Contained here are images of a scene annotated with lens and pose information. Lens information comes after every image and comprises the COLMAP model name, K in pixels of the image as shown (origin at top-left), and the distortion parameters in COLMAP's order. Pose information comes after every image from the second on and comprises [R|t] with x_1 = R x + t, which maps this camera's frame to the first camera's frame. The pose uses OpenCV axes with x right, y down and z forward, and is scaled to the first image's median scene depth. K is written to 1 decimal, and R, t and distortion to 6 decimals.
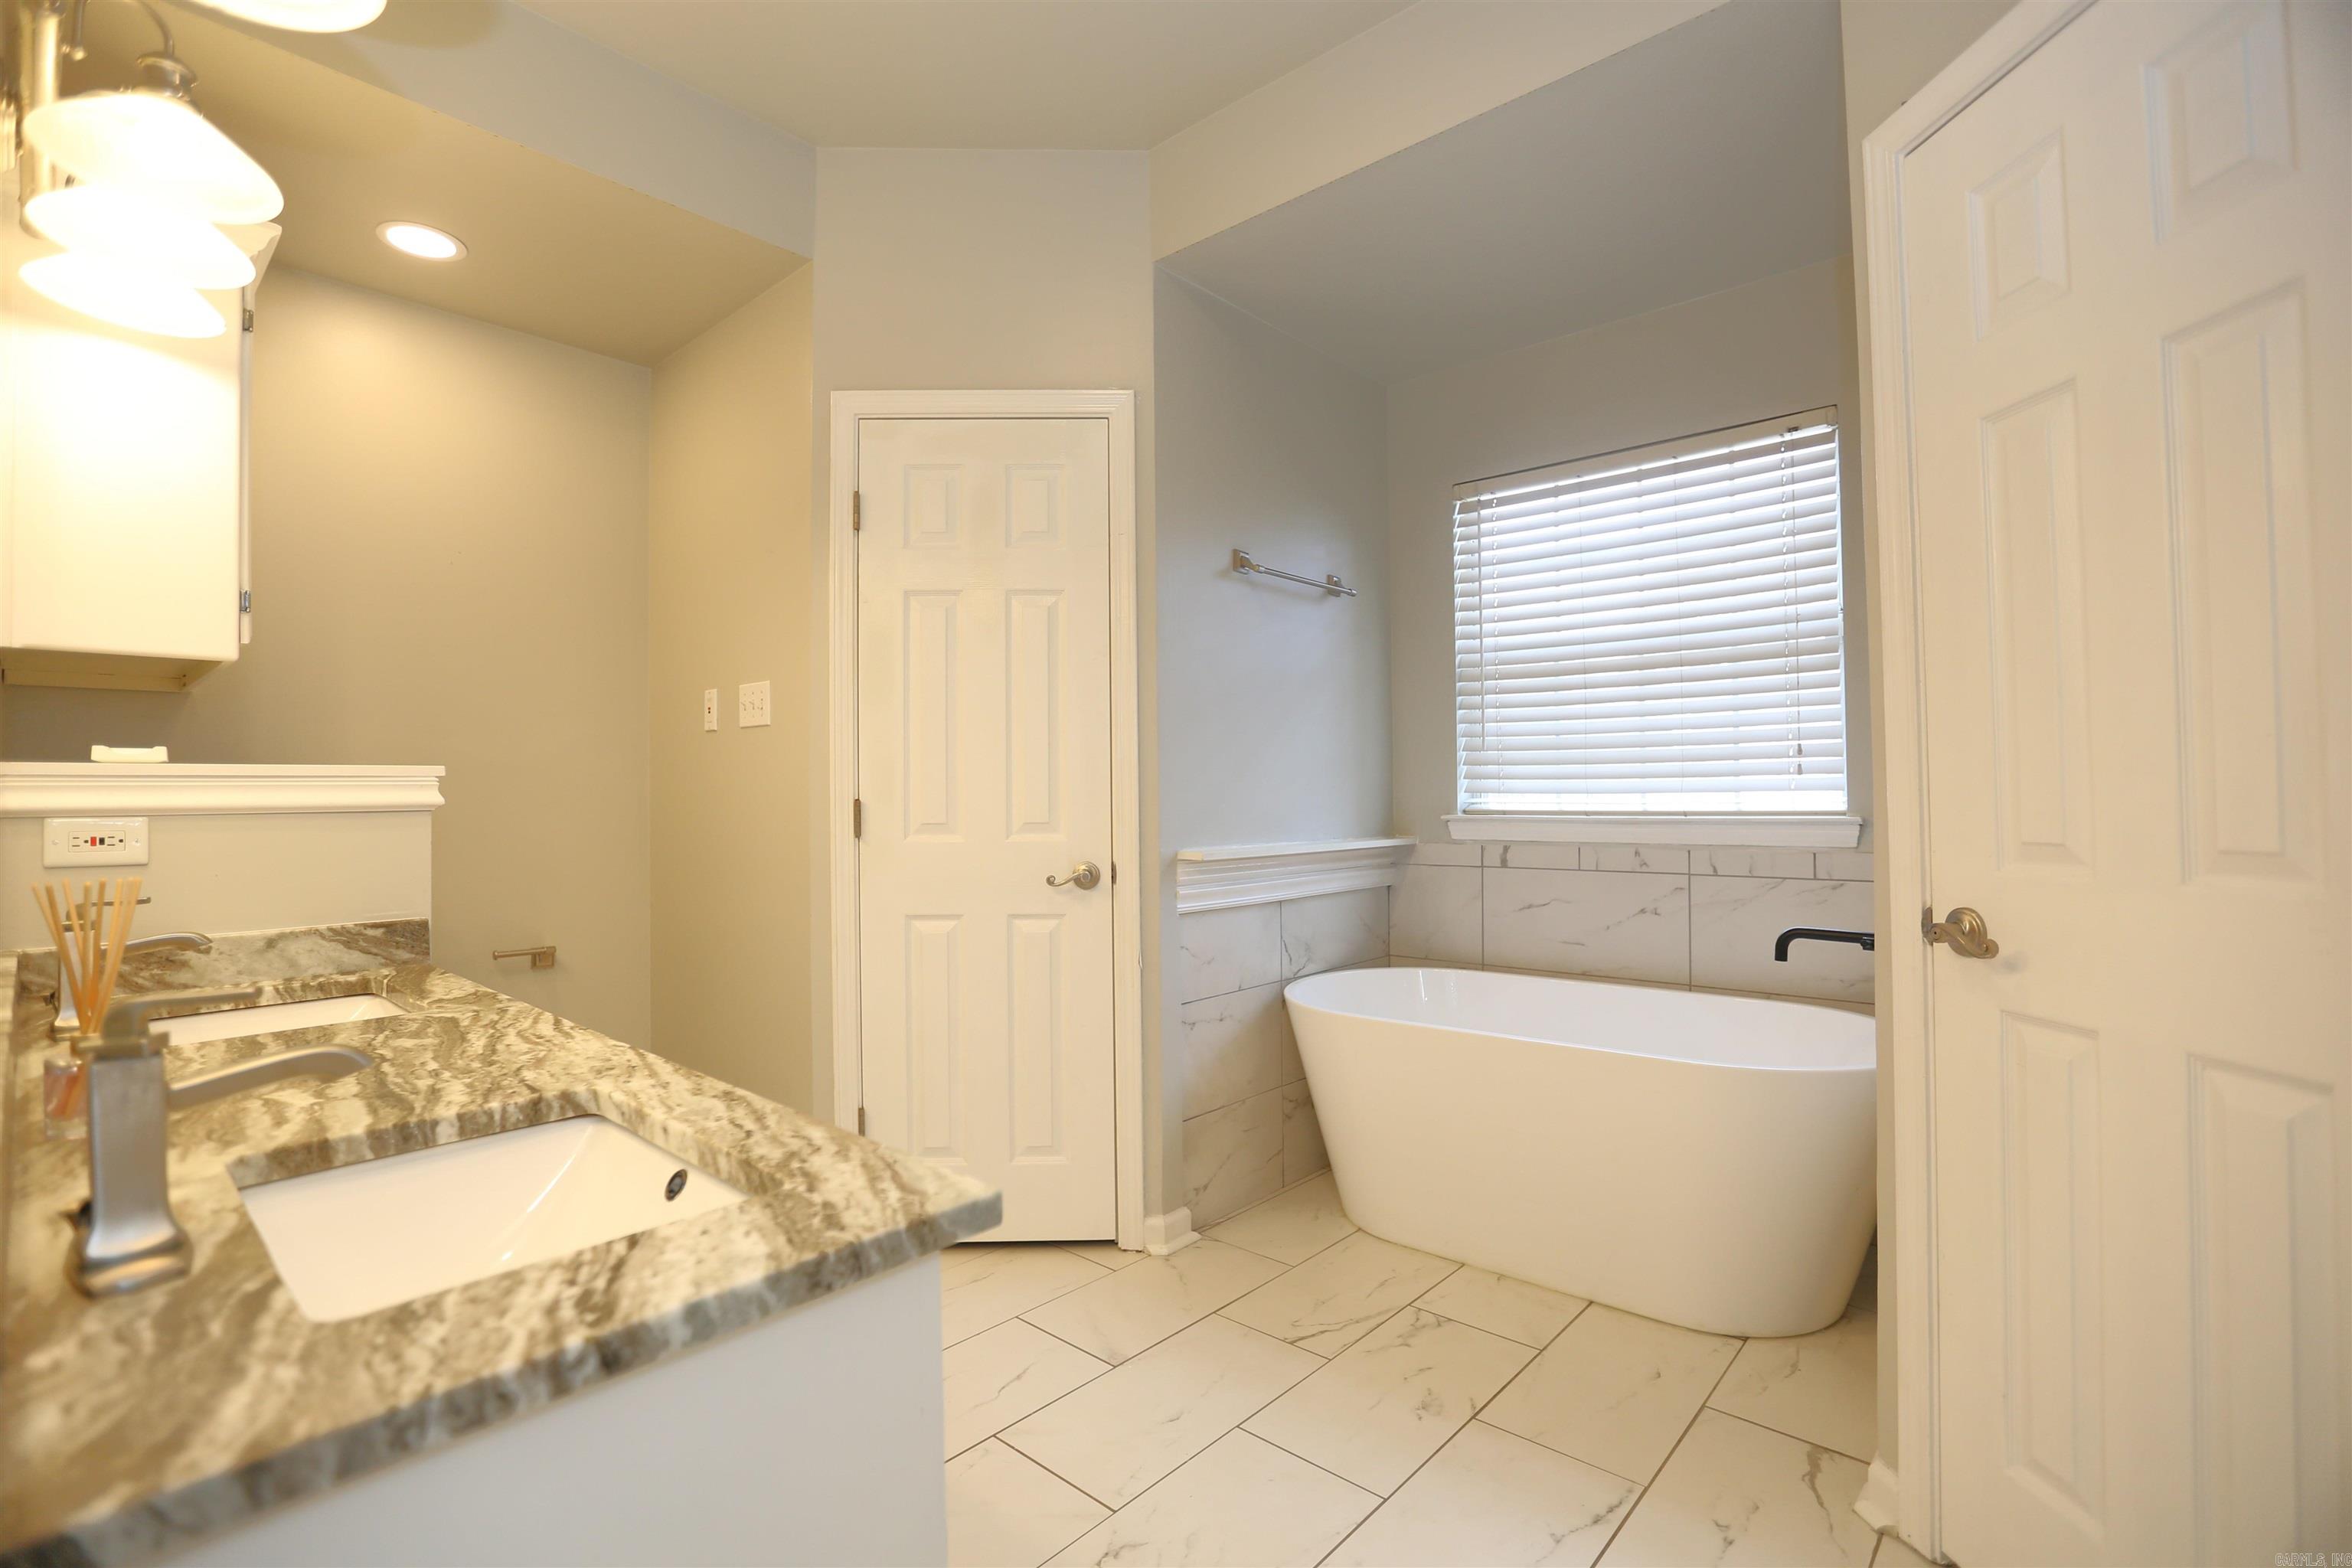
lens RADIAL K [[1069.1, 0, 1166.7], [0, 1069.1, 786.9], [0, 0, 1]] dist [-0.062951, 0.026754]
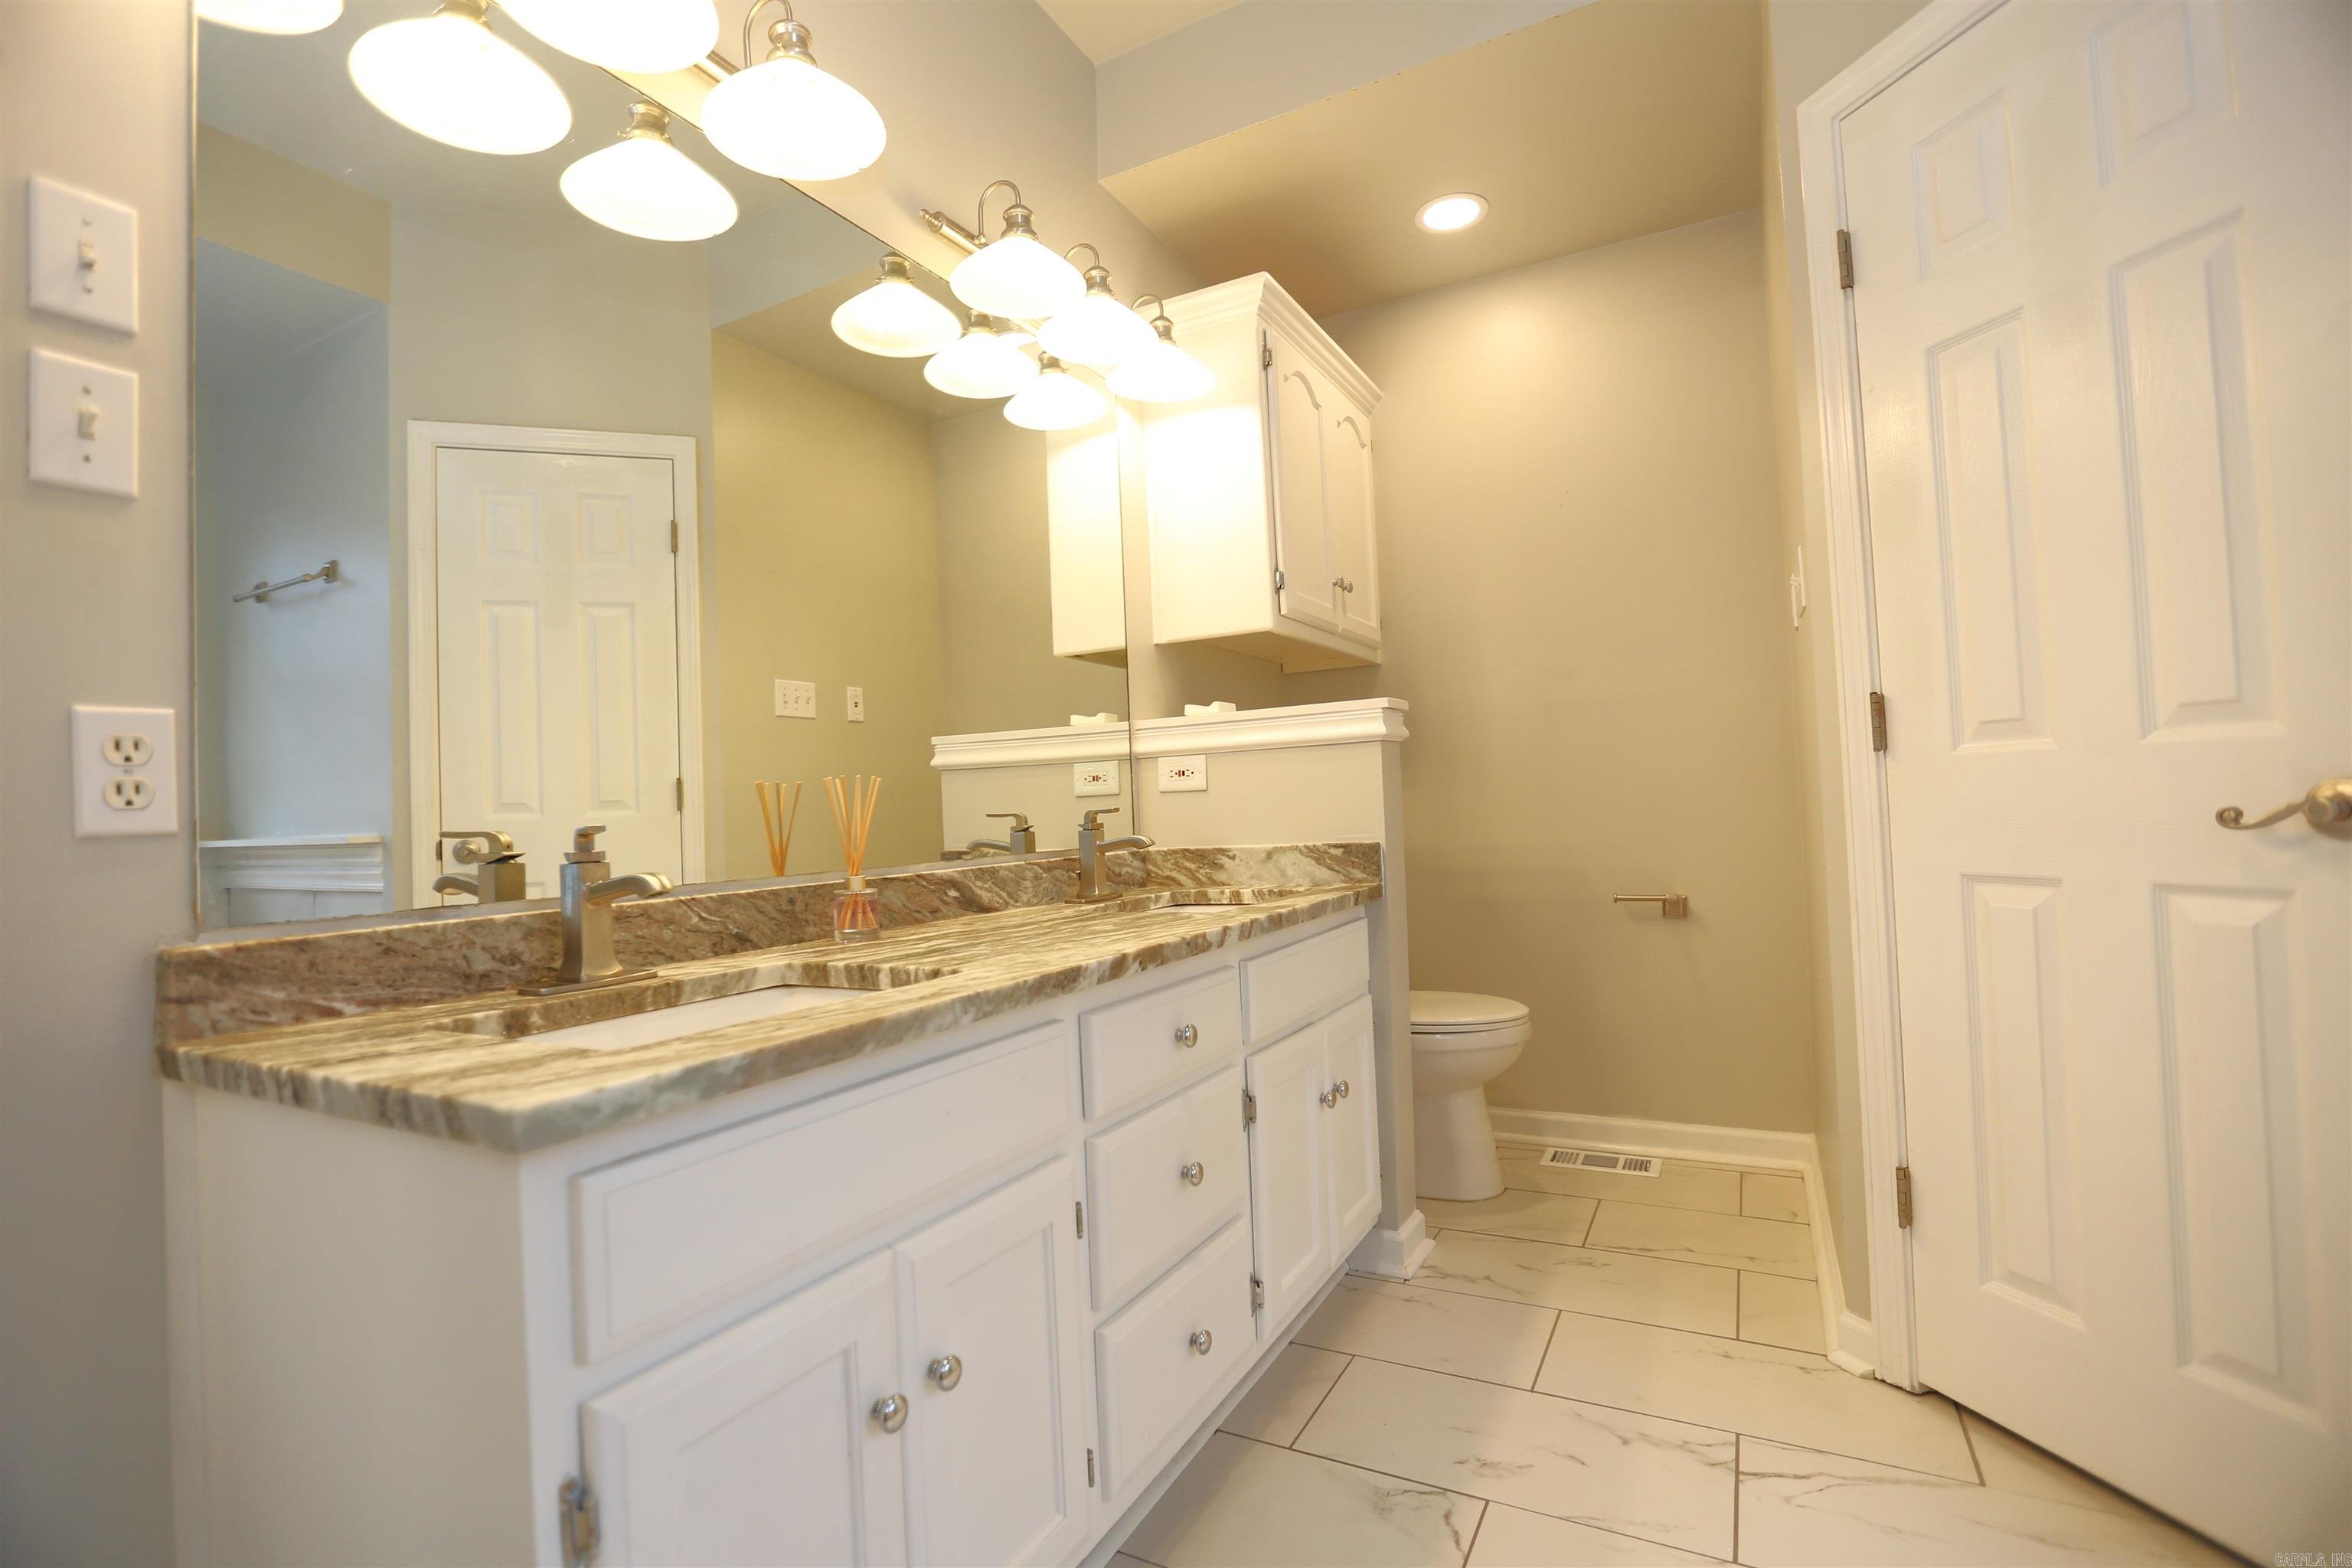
lens RADIAL K [[1073.8, 0, 1164.4], [0, 1073.8, 774.4], [0, 0, 1]] dist [-0.026527, 0.000785]
pose [[0.232794, -0.032489, -0.971983, 0.300449], [0.045640, 0.998706, -0.022452, 0.071177], [0.971455, -0.039135, 0.233975, 0.528928]]
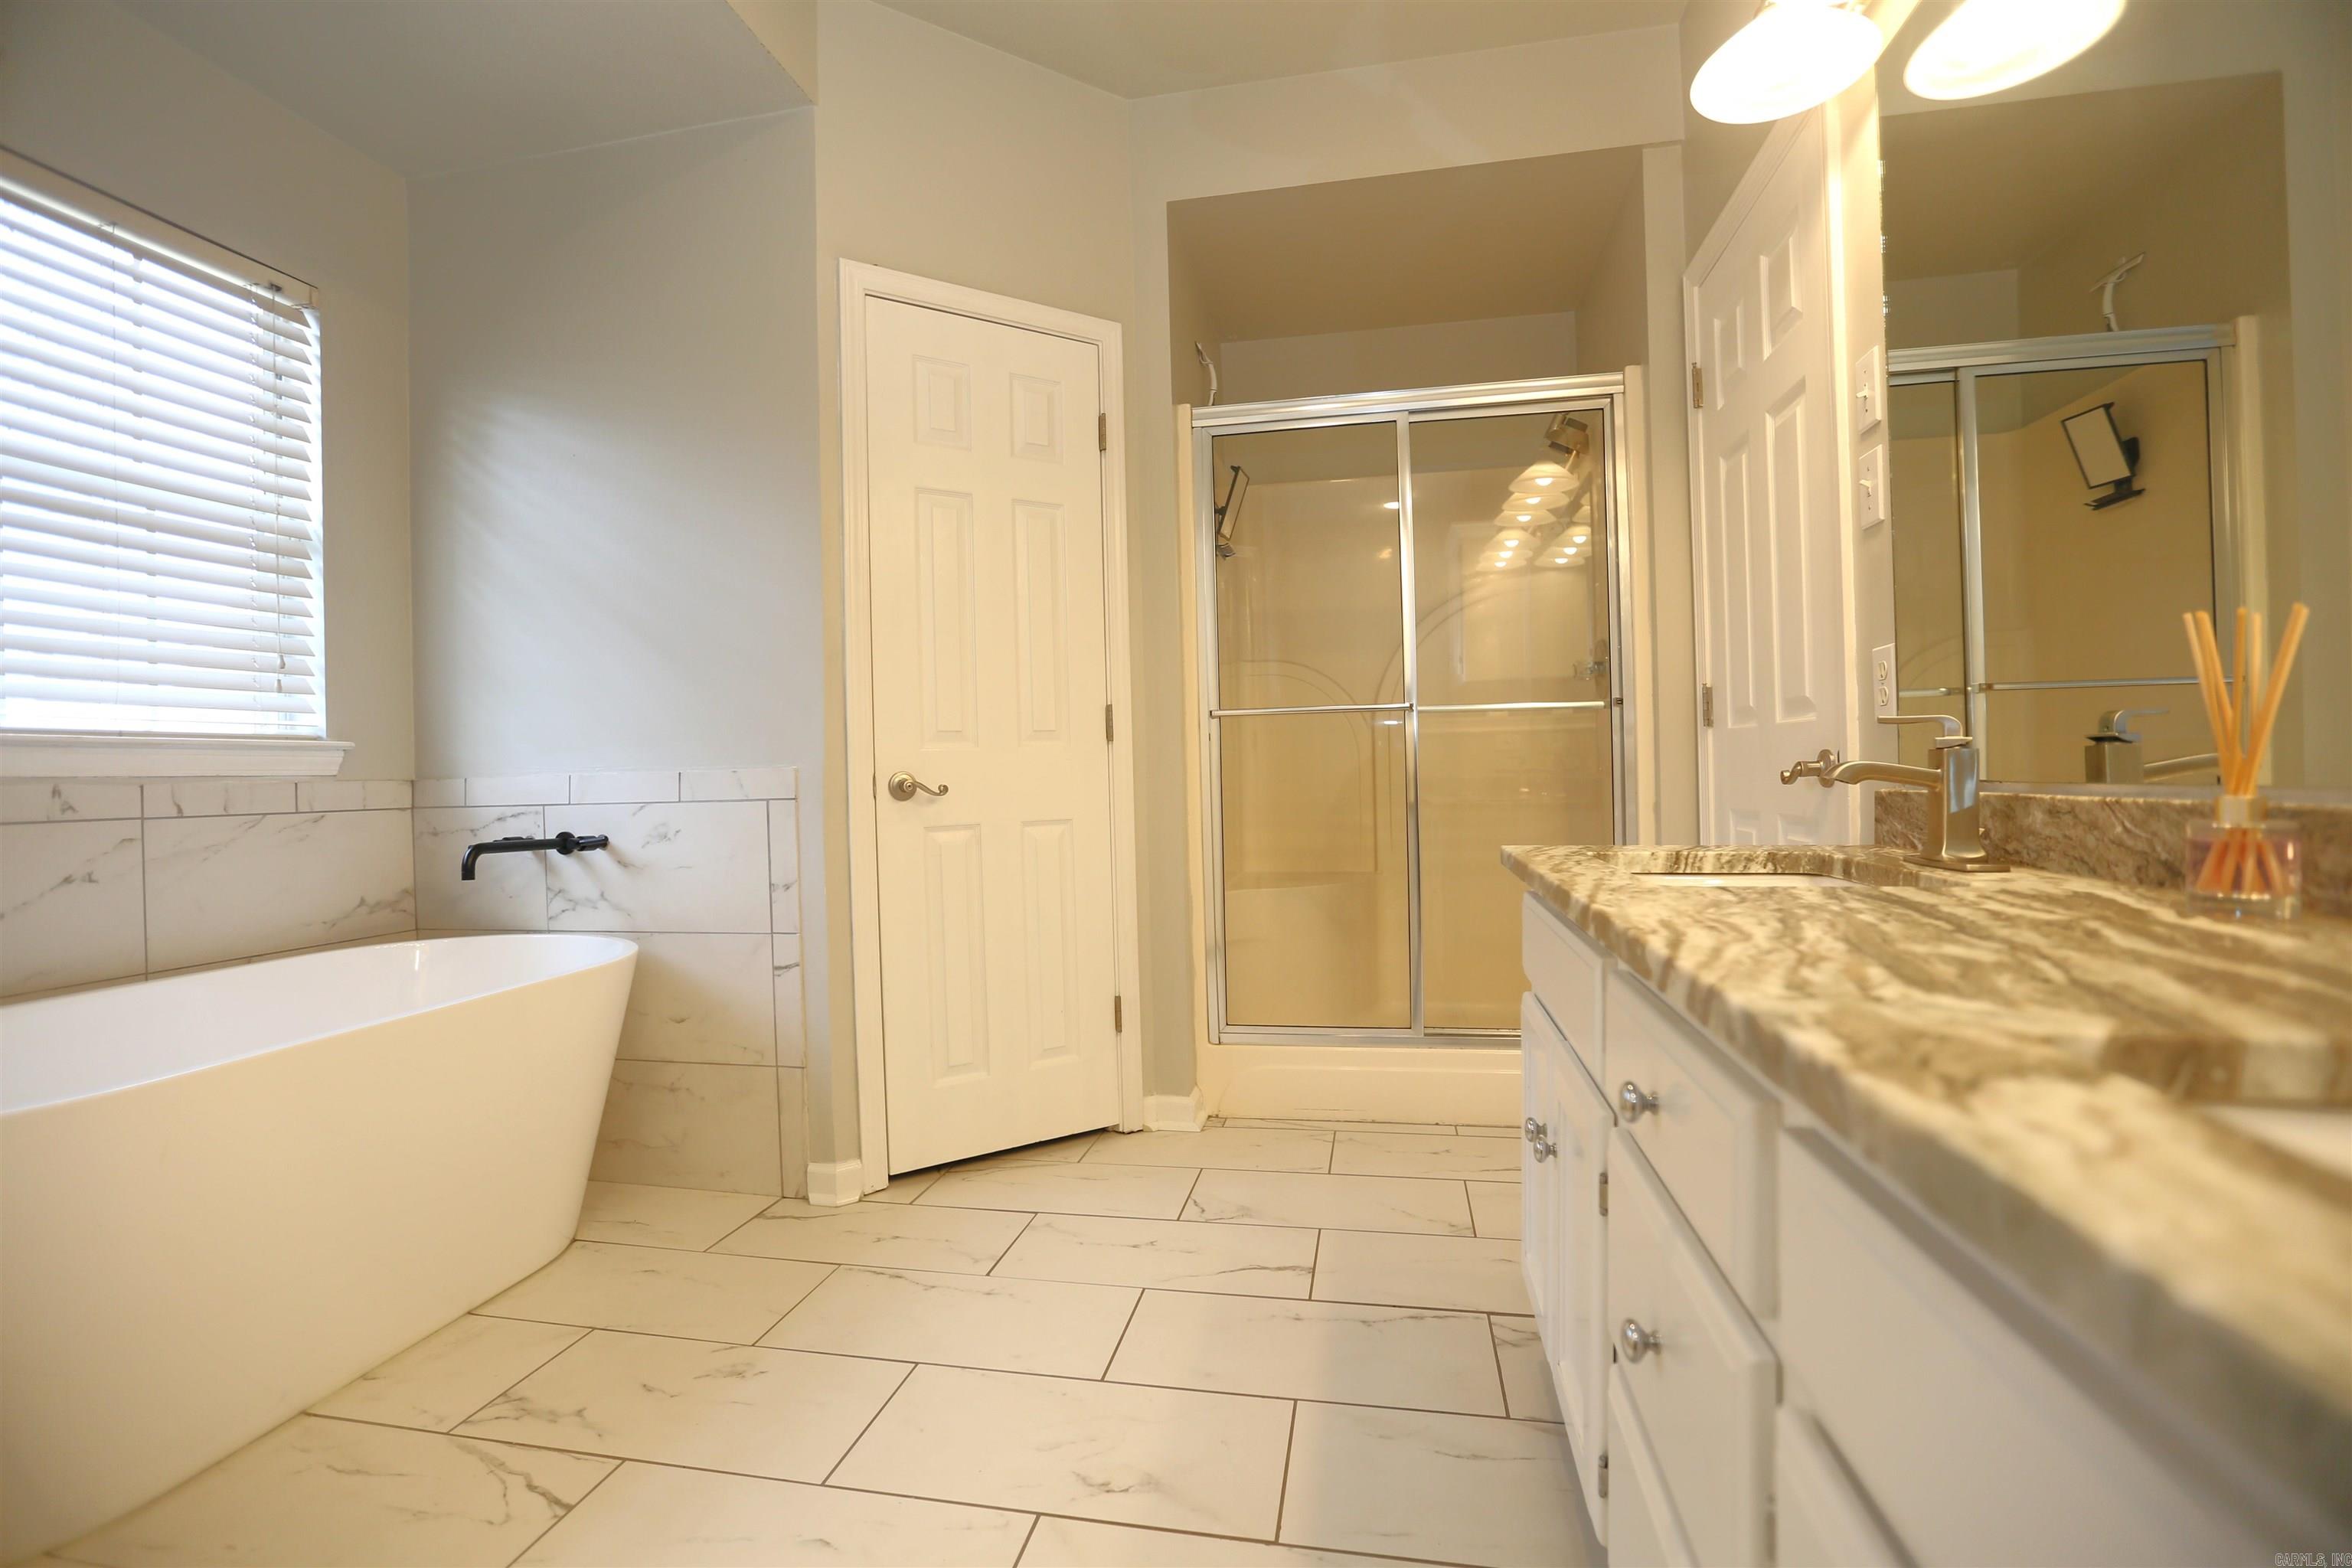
lens RADIAL K [[1069.1, 0, 1166.7], [0, 1069.1, 786.9], [0, 0, 1]] dist [-0.062951, 0.026754]
pose [[-0.512005, 0.009956, 0.858925, -0.647026], [0.019776, 0.999804, 0.000200, 0.105066], [-0.858755, 0.017089, -0.512102, 1.063806]]
